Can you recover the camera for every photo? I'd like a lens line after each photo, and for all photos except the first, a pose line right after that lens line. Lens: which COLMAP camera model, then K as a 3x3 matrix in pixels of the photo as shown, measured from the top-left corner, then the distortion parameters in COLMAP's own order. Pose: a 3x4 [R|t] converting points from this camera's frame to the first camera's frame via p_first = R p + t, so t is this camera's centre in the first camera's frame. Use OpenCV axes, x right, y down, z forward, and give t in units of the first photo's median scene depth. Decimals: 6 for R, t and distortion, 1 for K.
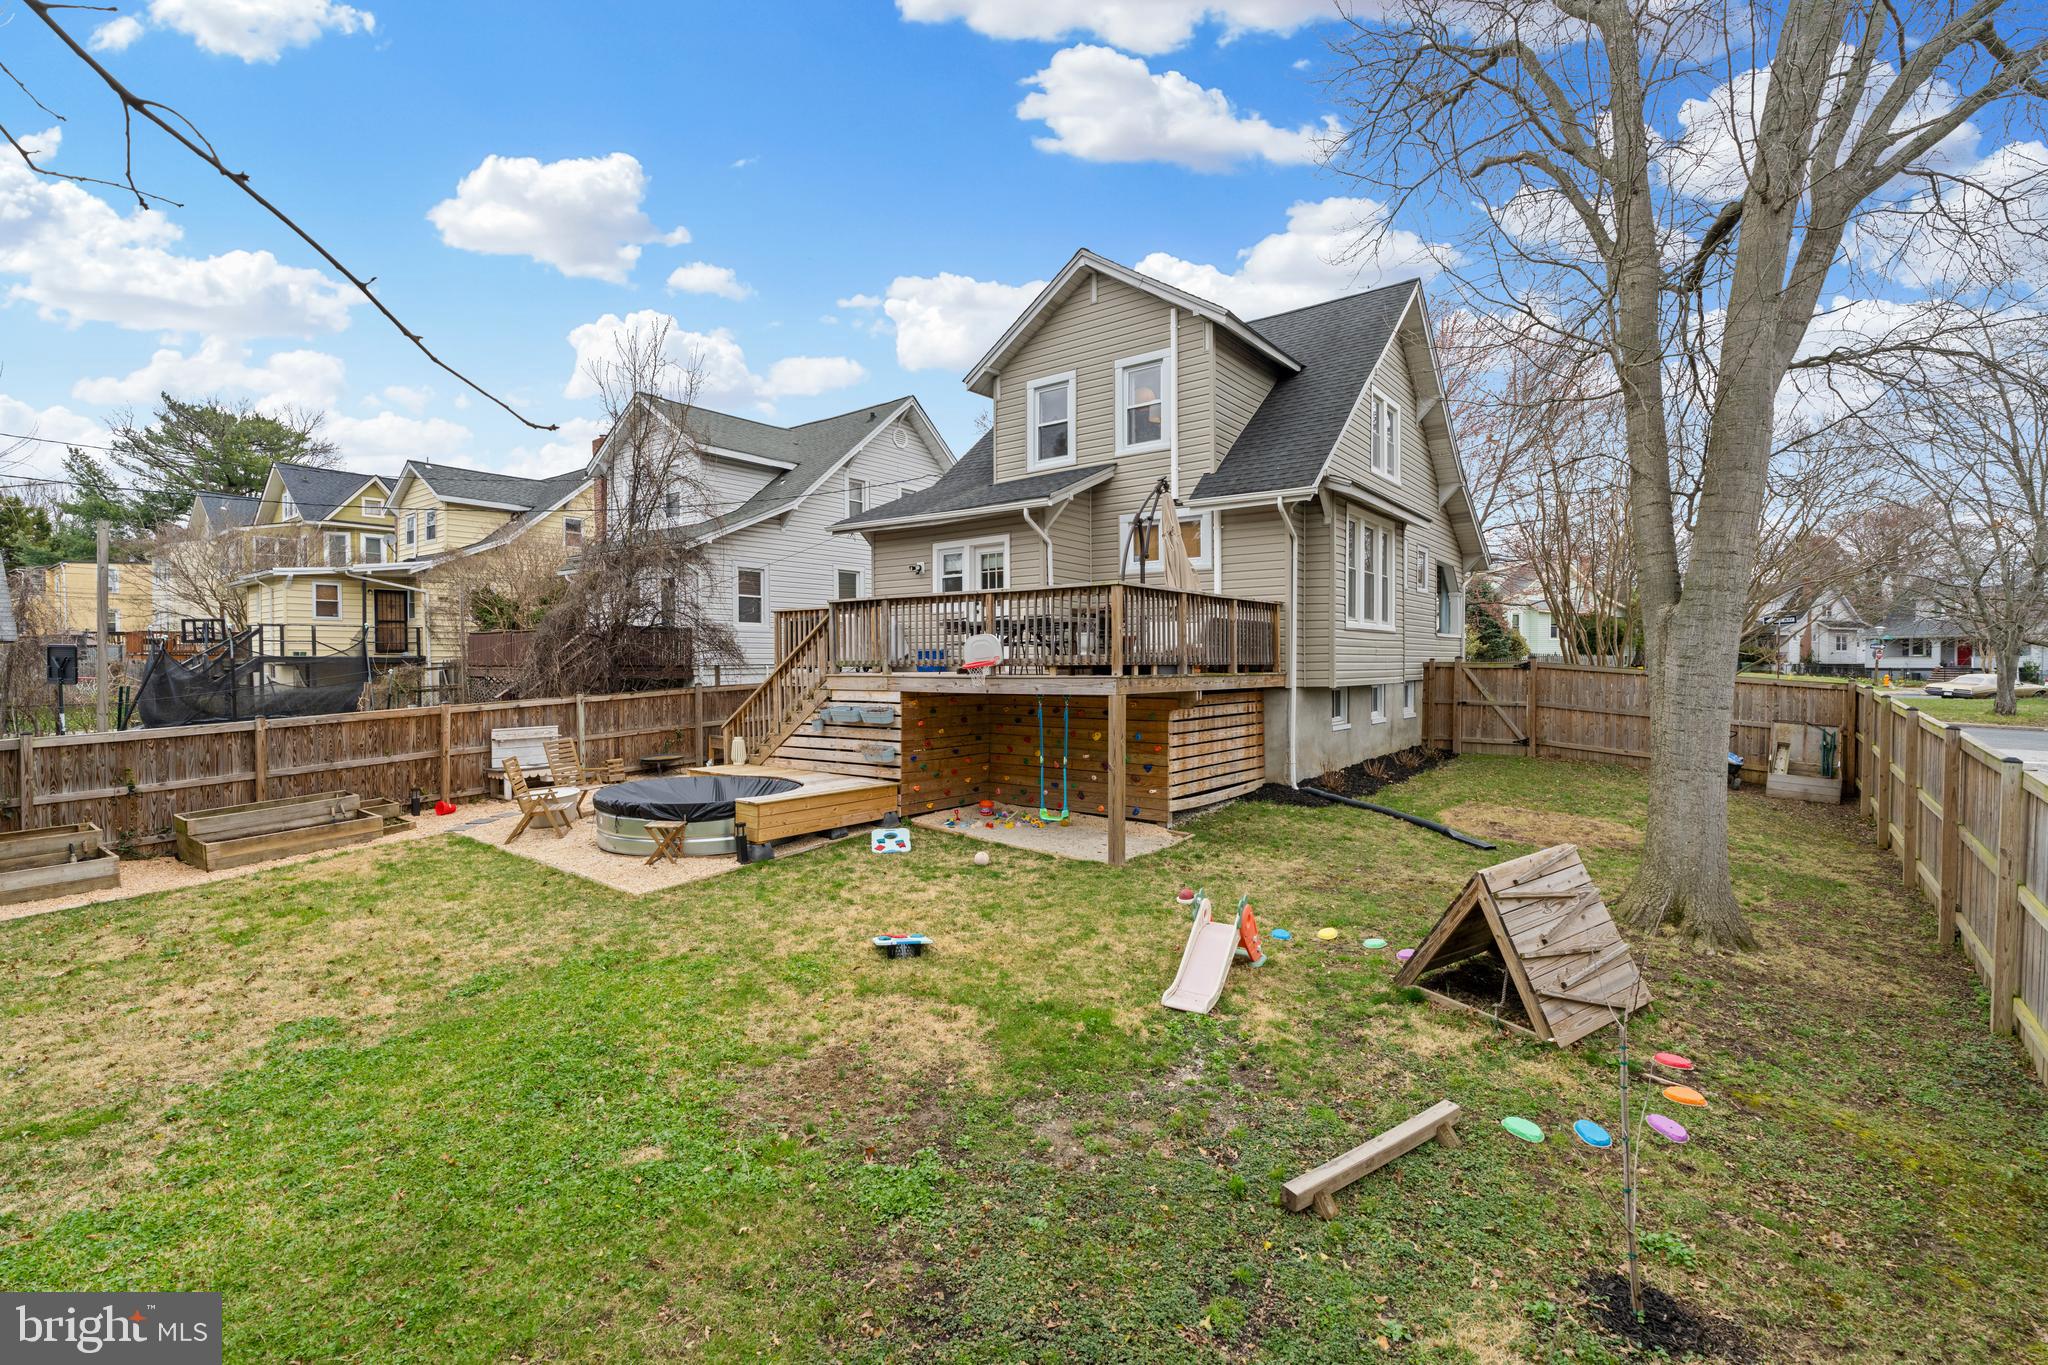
lens RADIAL K [[942.0, 0, 1047.8], [0, 942.0, 672.8], [0, 0, 1]] dist [-0.000098, 0.000186]
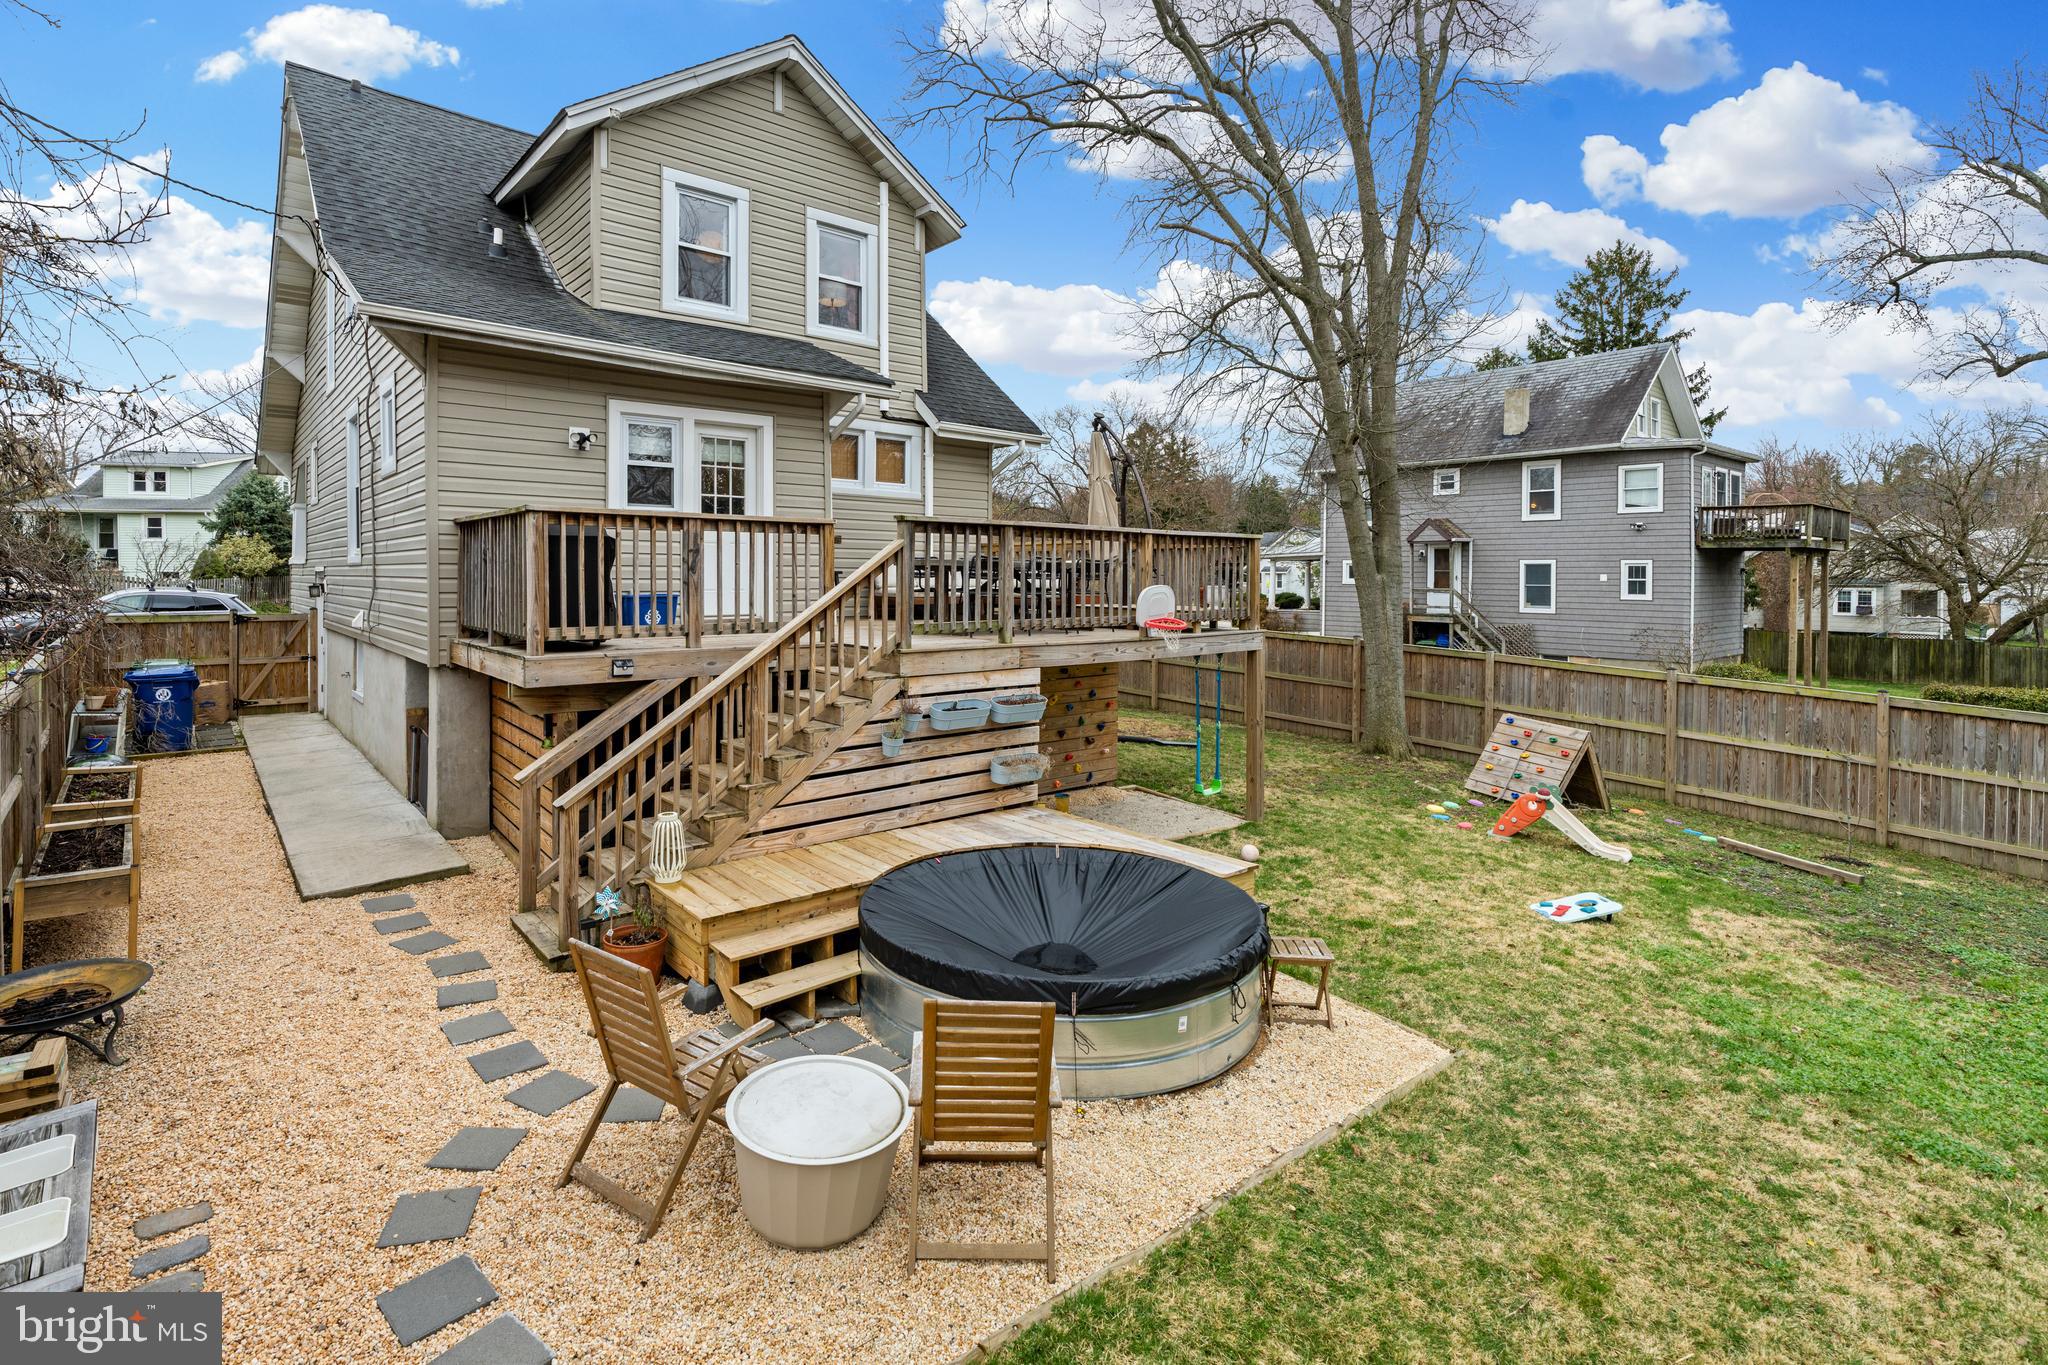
lens RADIAL K [[944.5, 0, 1014.7], [0, 944.5, 585.5], [0, 0, 1]] dist [-0.000614, 0.000742]
pose [[0.225208, -0.002485, 0.974308, -0.741437], [0.002801, 0.999994, 0.001903, -0.035902], [-0.974307, 0.002300, 0.225213, 0.795681]]
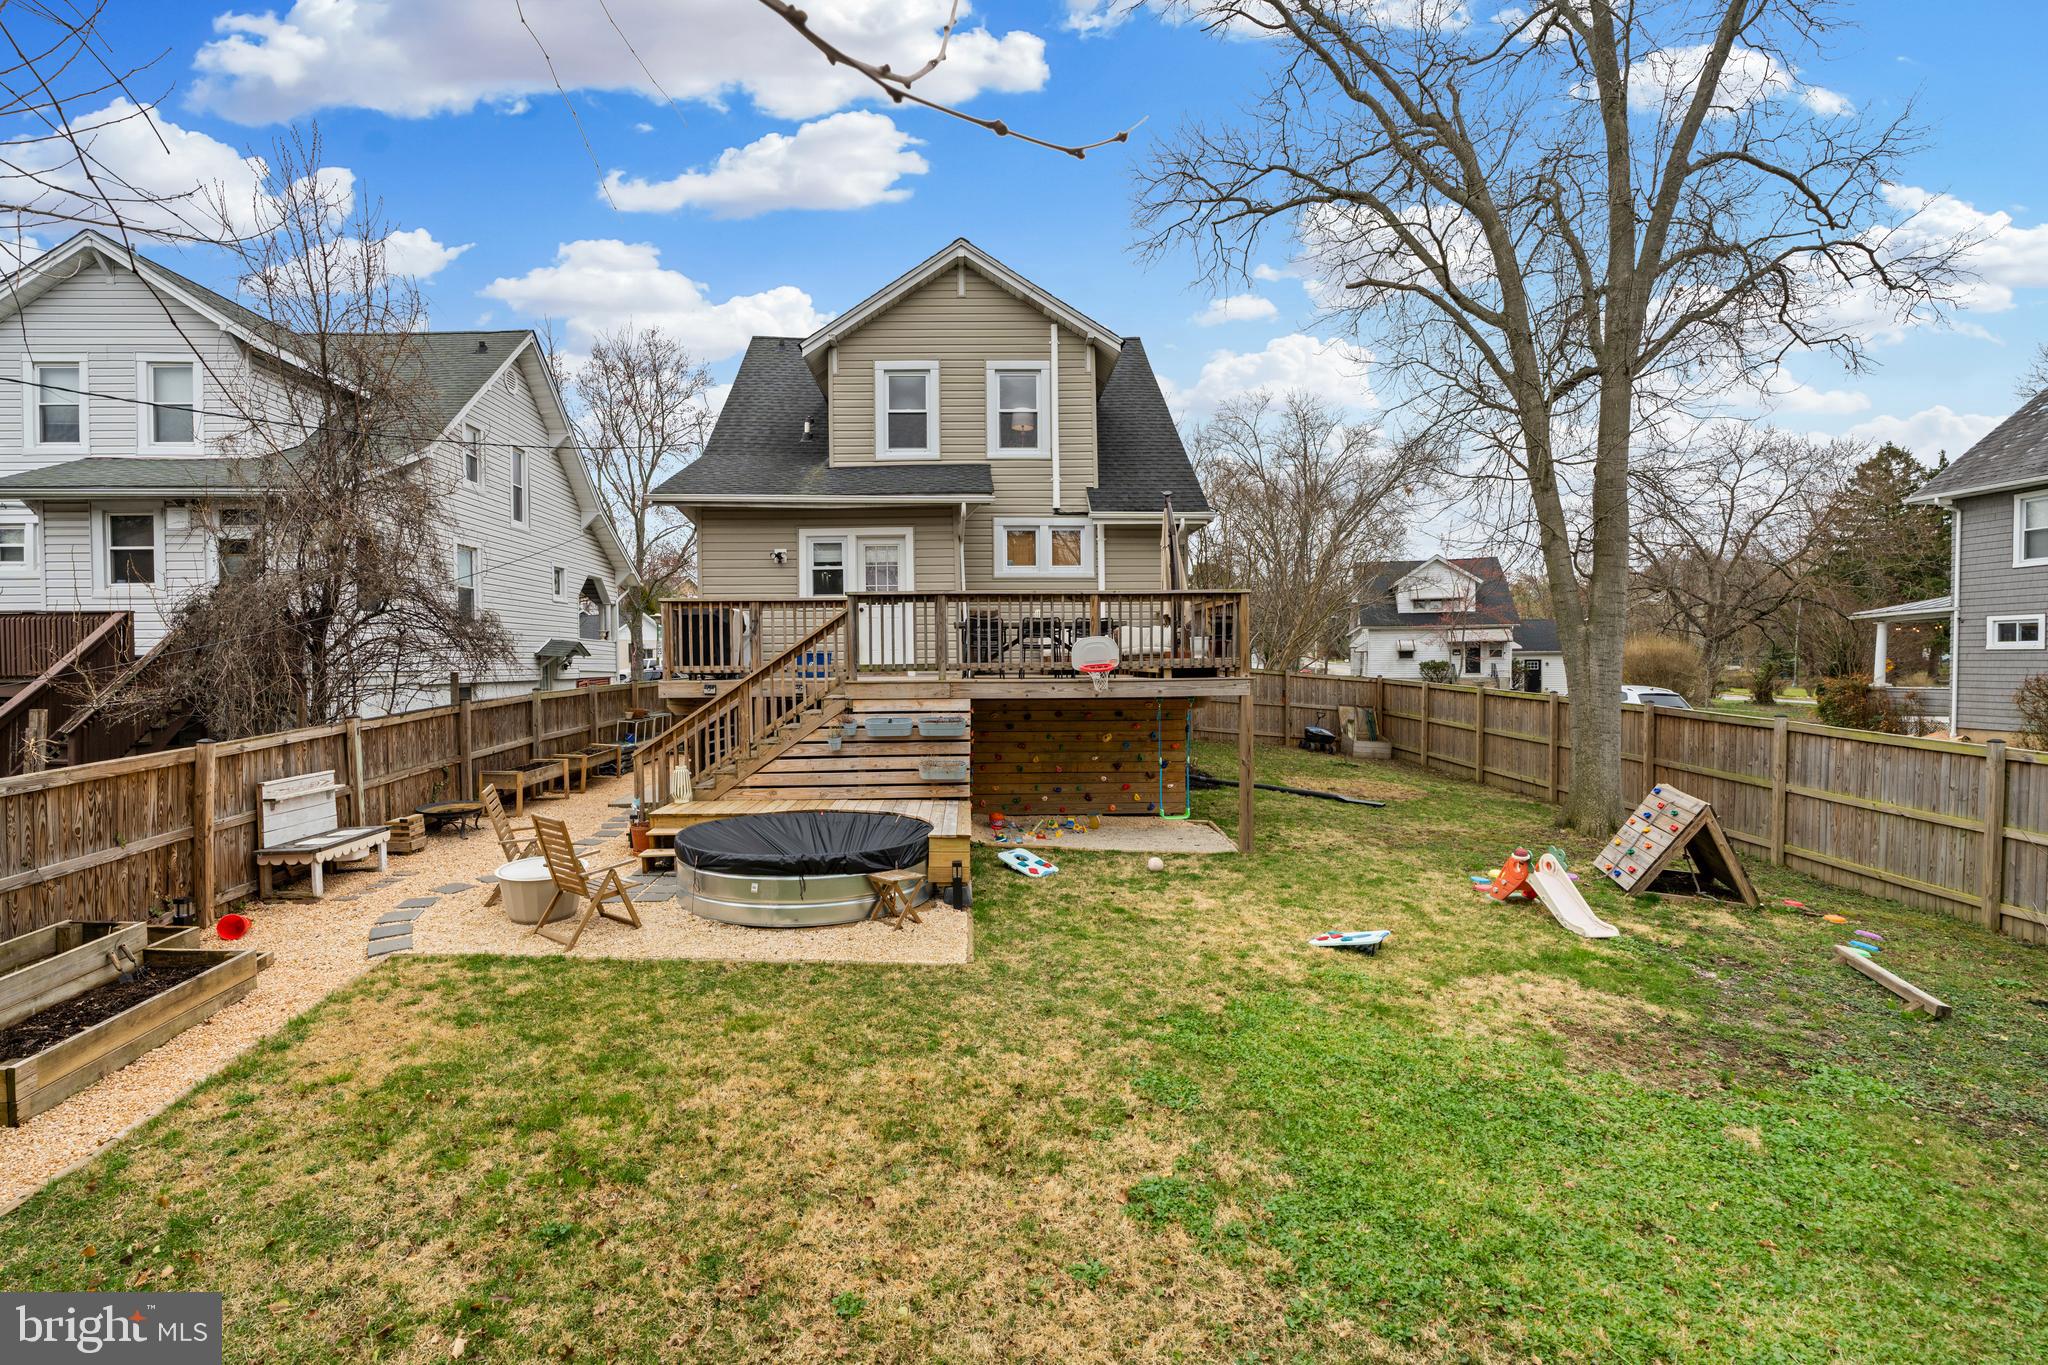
lens RADIAL K [[928.2, 0, 1024.0], [0, 928.2, 682.5], [0, 0, 1]] dist [-0.001521, 0.000338]
pose [[0.770579, -0.014563, 0.637178, -0.621573], [0.011092, 0.999894, 0.009438, -0.002933], [-0.637248, -0.000205, 0.770659, 0.265489]]
